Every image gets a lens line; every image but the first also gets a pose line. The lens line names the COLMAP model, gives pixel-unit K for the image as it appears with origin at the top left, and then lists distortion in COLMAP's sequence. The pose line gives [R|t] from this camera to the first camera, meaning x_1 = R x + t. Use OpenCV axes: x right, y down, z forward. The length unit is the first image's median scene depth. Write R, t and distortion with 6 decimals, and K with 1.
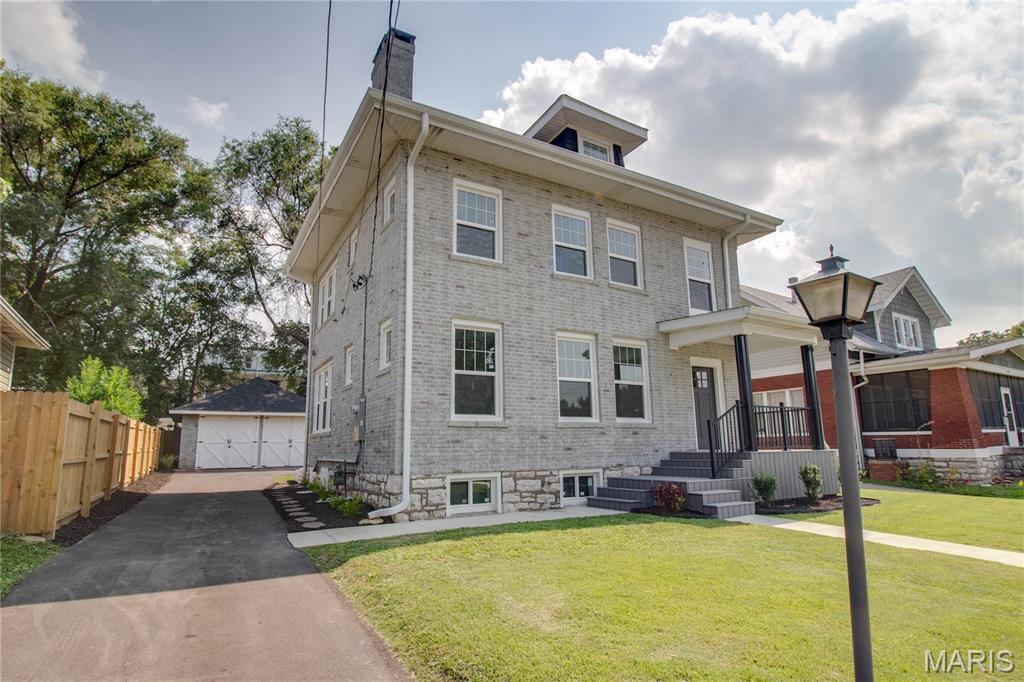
lens RADIAL K [[587.2, 0, 506.2], [0, 587.2, 348.6], [0, 0, 1]] dist [0.007850, -0.012515]
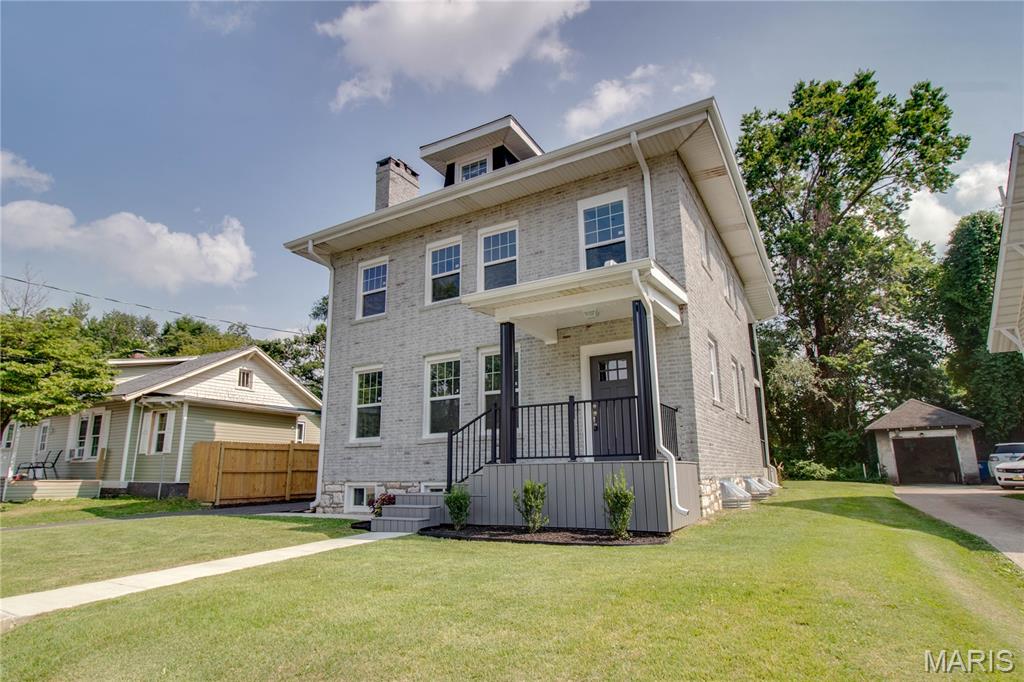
lens RADIAL K [[532.0, 0, 513.3], [0, 532.0, 358.5], [0, 0, 1]] dist [-0.003939, 0.000607]
pose [[0.470725, -0.170475, -0.865653, 1.054750], [0.165368, 0.980815, -0.103230, 0.105822], [0.866644, -0.094558, 0.489885, 0.653118]]
